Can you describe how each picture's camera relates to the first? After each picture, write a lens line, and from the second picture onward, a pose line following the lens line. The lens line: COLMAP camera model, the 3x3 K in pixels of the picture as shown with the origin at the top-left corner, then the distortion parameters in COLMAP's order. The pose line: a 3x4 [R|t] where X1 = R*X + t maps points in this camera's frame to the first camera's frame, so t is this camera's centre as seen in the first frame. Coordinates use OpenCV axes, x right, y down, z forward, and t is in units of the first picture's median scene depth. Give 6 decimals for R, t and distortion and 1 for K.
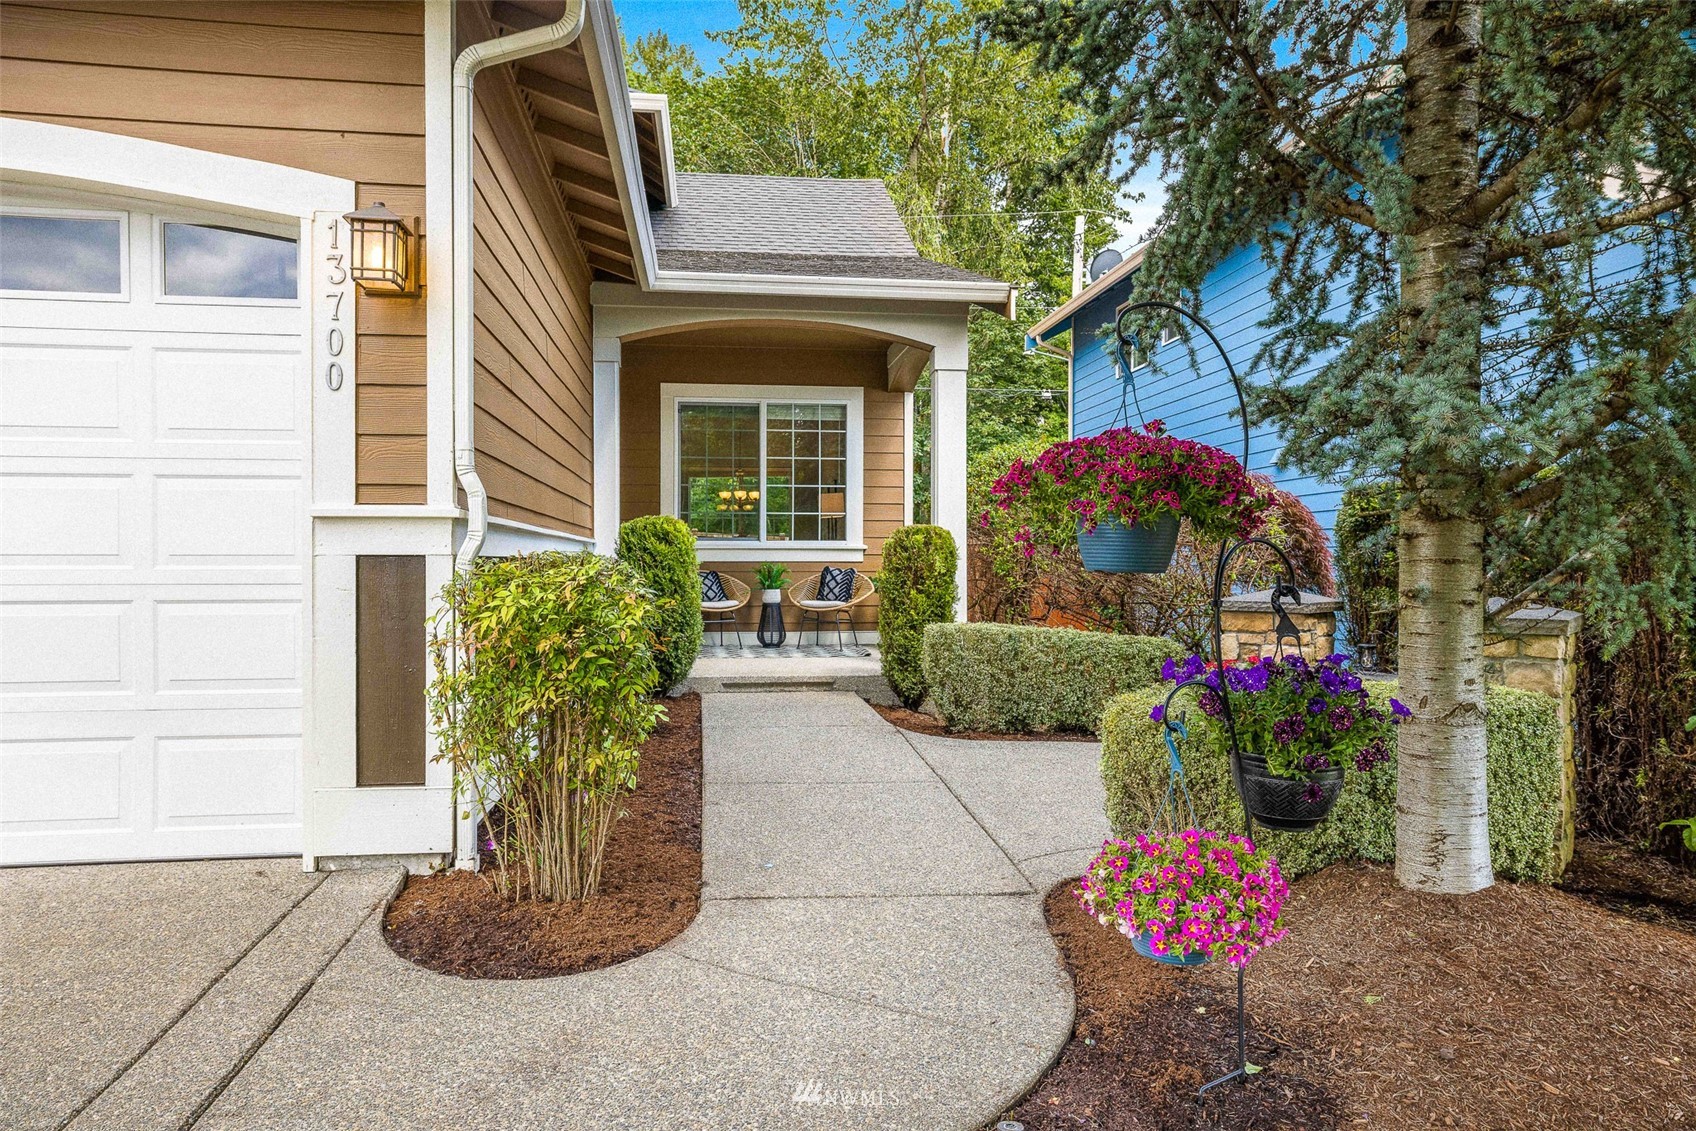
lens RADIAL K [[1105.8, 0, 844.5], [0, 1105.8, 568.8], [0, 0, 1]] dist [-0.002374, 0.001558]
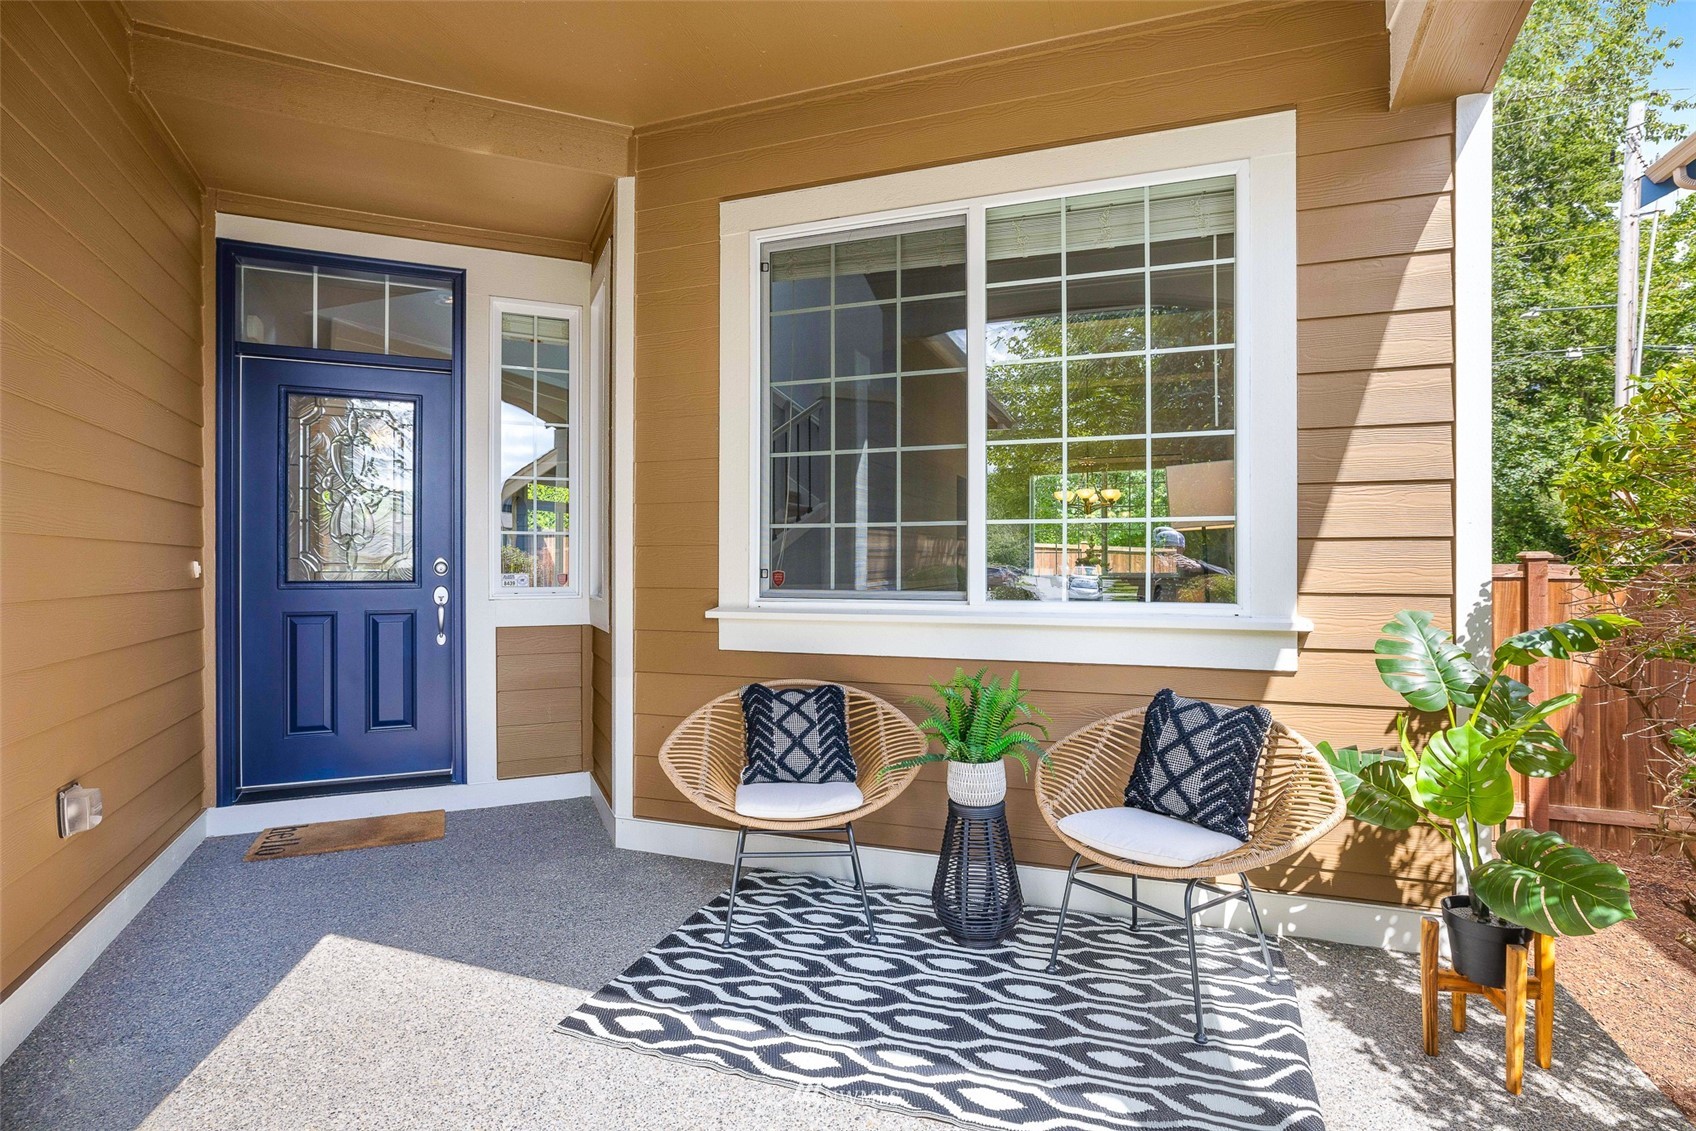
lens RADIAL K [[845.3, 0, 842.4], [0, 845.3, 561.5], [0, 0, 1]] dist [0.004499, 0.000862]
pose [[0.888883, -0.001602, -0.458131, 0.016718], [-0.001913, 0.999972, -0.007208, -0.049280], [0.458129, 0.007283, 0.888856, 1.007642]]
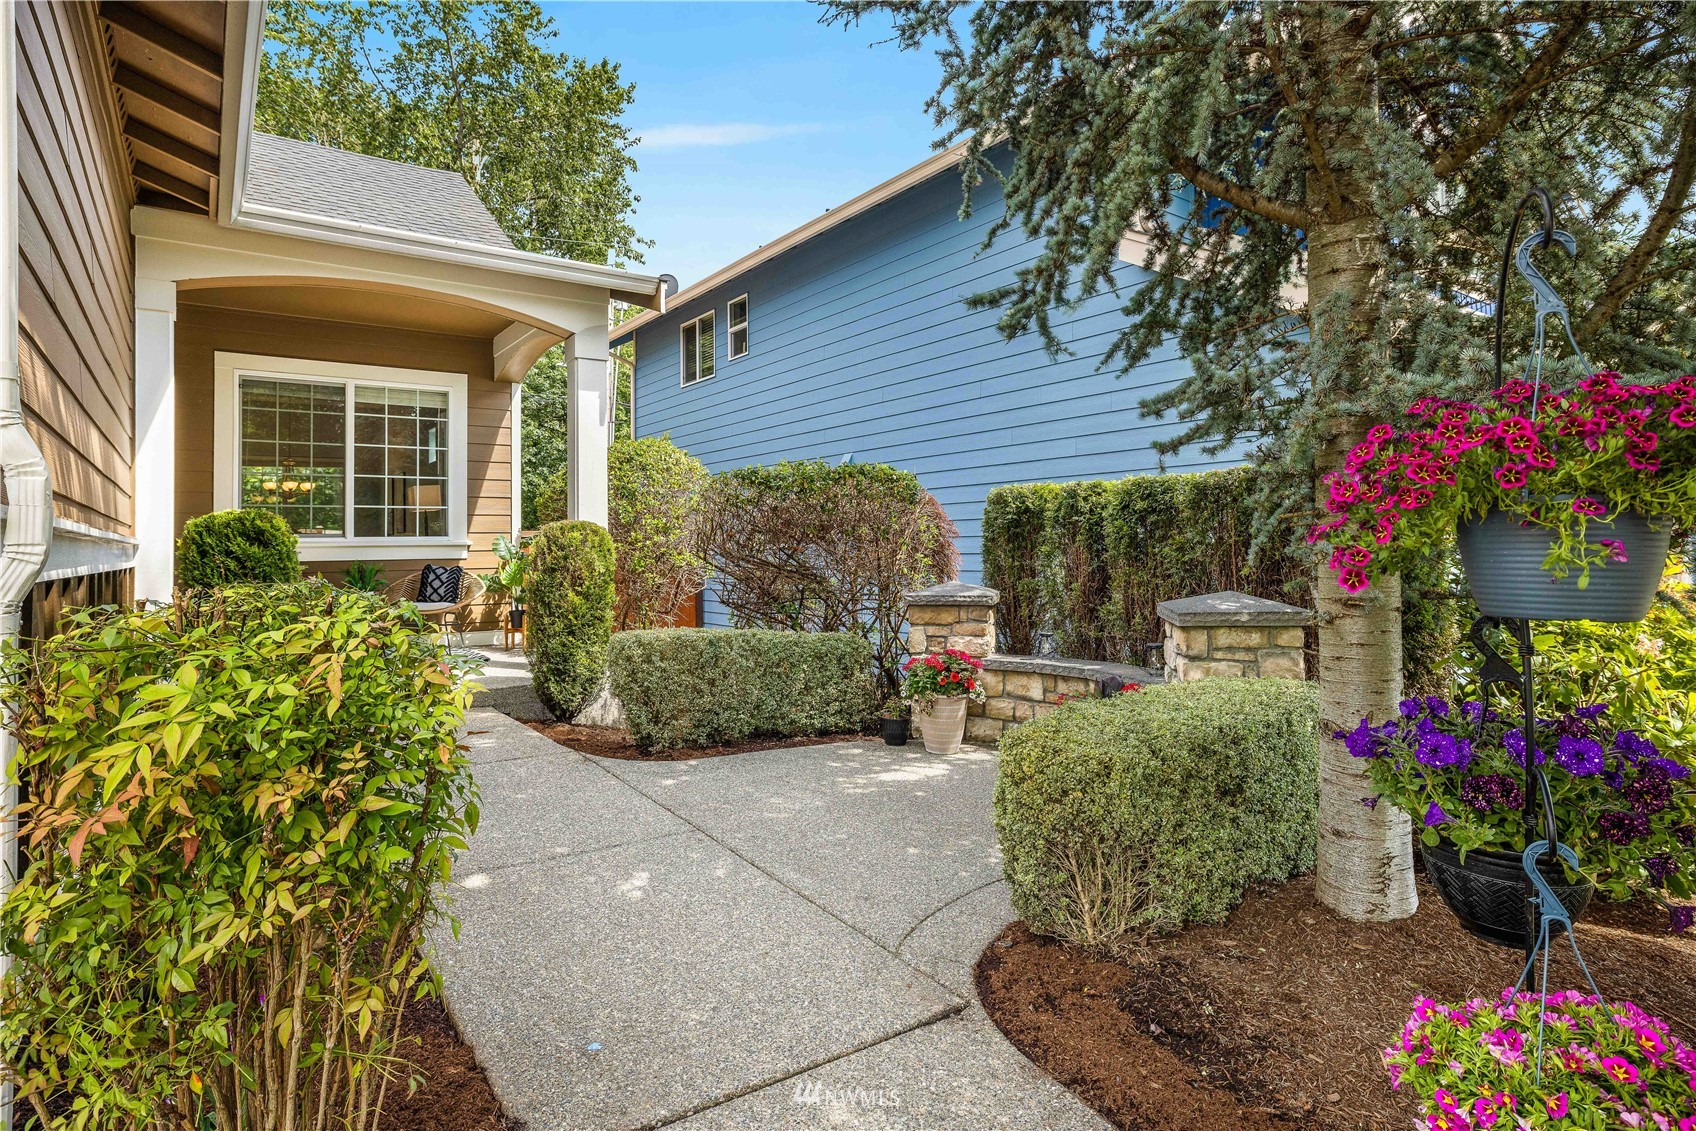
lens RADIAL K [[912.7, 0, 844.6], [0, 912.7, 516.5], [0, 0, 1]] dist [-0.016065, 0.004380]
pose [[0.878083, 0.003394, 0.478496, -0.099721], [0.016118, 0.999198, -0.036667, -0.012079], [-0.478236, 0.039909, 0.877324, 0.227130]]
